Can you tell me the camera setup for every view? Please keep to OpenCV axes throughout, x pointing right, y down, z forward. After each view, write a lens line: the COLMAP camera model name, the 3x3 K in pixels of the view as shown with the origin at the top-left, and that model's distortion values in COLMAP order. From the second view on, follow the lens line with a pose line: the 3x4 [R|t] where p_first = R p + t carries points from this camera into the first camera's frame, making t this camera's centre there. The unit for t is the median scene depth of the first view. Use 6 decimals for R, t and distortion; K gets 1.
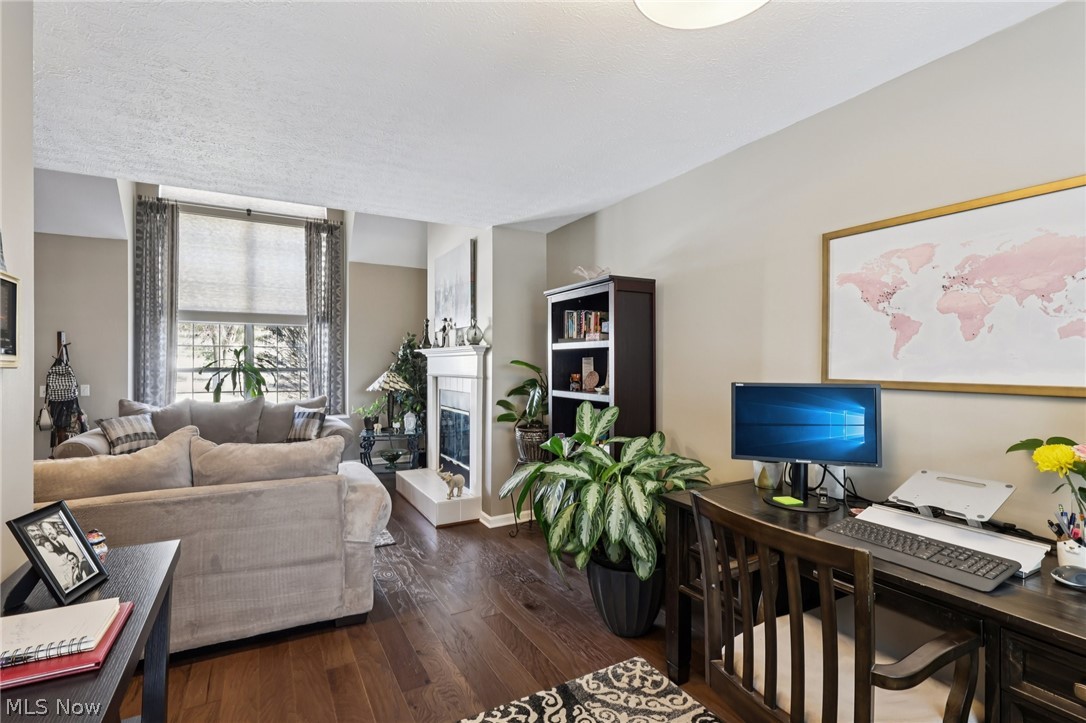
lens RADIAL K [[503.1, 0, 542.6], [0, 503.1, 365.9], [0, 0, 1]] dist [-0.002891, -0.000191]
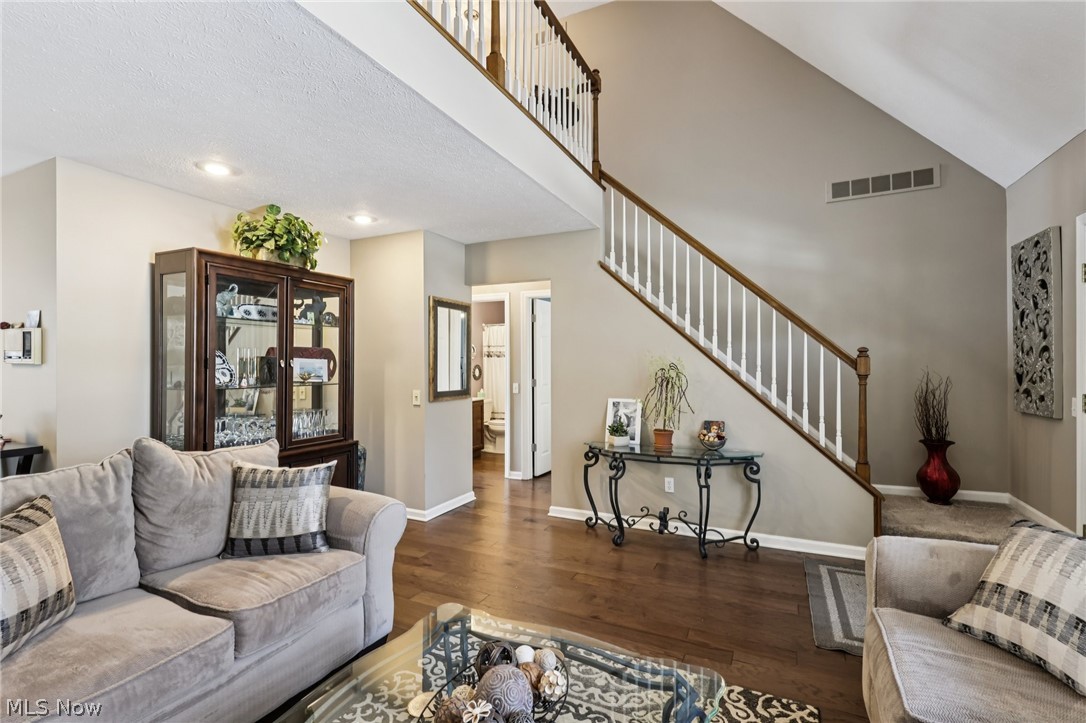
lens RADIAL K [[503.1, 0, 542.6], [0, 503.1, 365.9], [0, 0, 1]] dist [-0.002891, -0.000191]
pose [[-0.817905, 0.002601, -0.575347, -0.334171], [0.001209, 0.999995, 0.002801, -0.000703], [0.575352, 0.001595, -0.817904, 0.876706]]
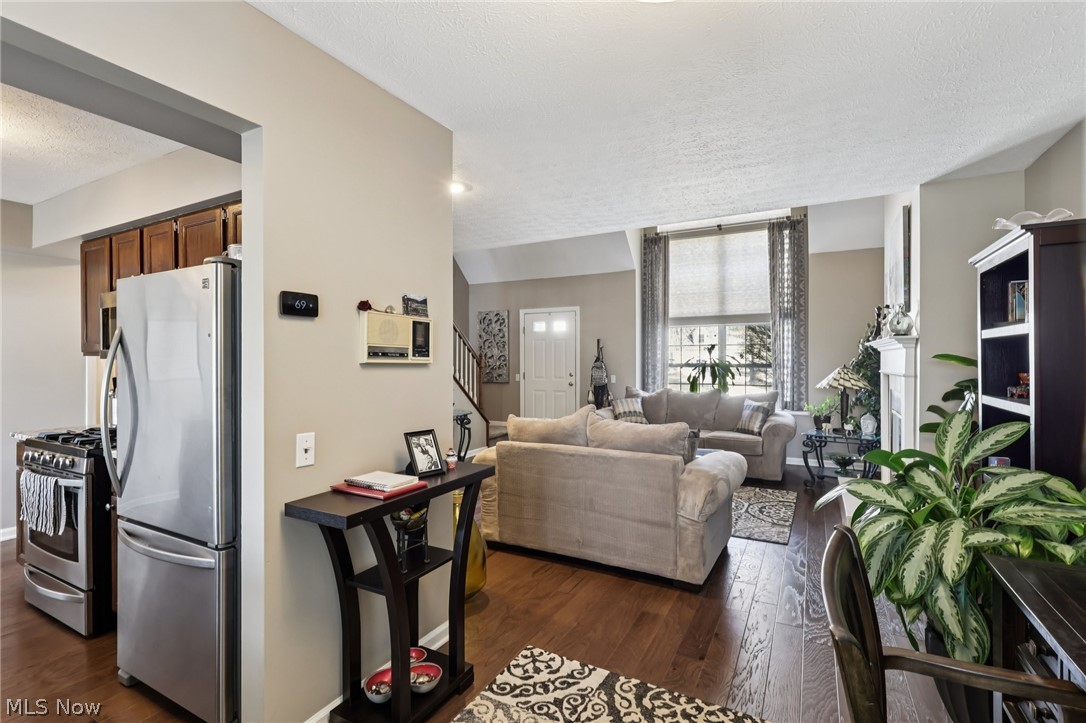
lens RADIAL K [[501.1, 0, 542.4], [0, 501.1, 362.8], [0, 0, 1]] dist [0.000347, 0.000588]
pose [[0.536618, -0.000021, -0.843826, 0.173649], [0.001880, 0.999998, 0.001171, 0.000101], [0.843823, -0.002215, 0.536616, 0.052494]]
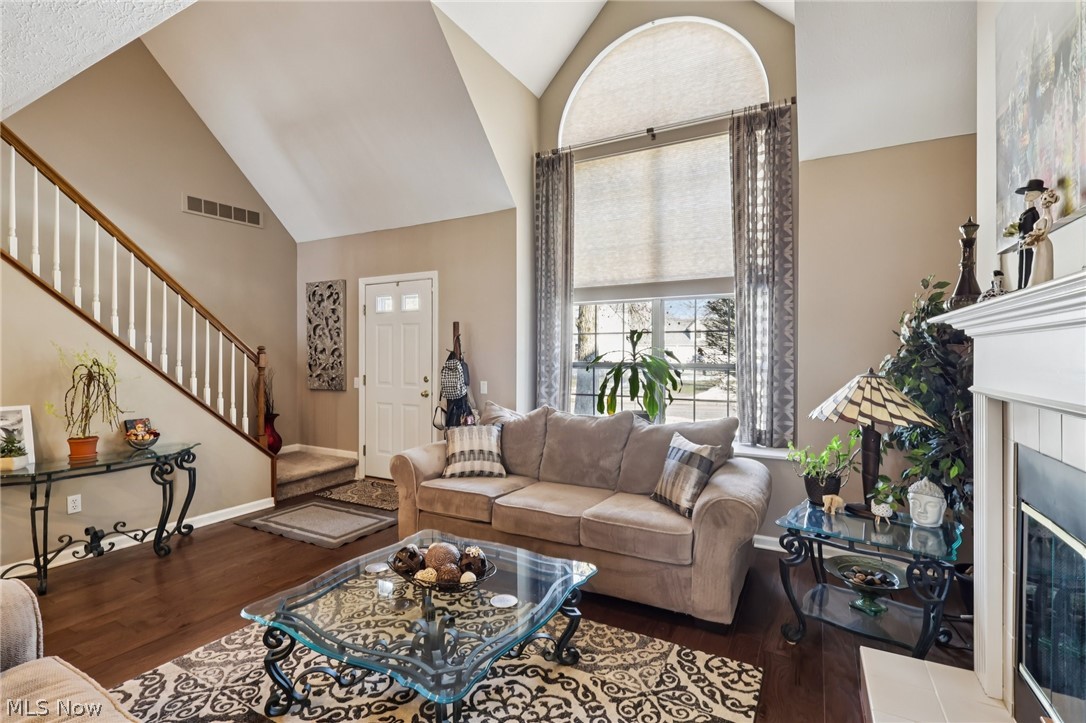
lens RADIAL K [[507.1, 0, 540.6], [0, 507.1, 358.3], [0, 0, 1]] dist [0.000712, 0.000672]
pose [[0.536561, 0.001900, -0.843859, -0.093401], [-0.001112, 0.999998, 0.001544, -0.003551], [0.843861, 0.000110, 0.536562, 0.548389]]
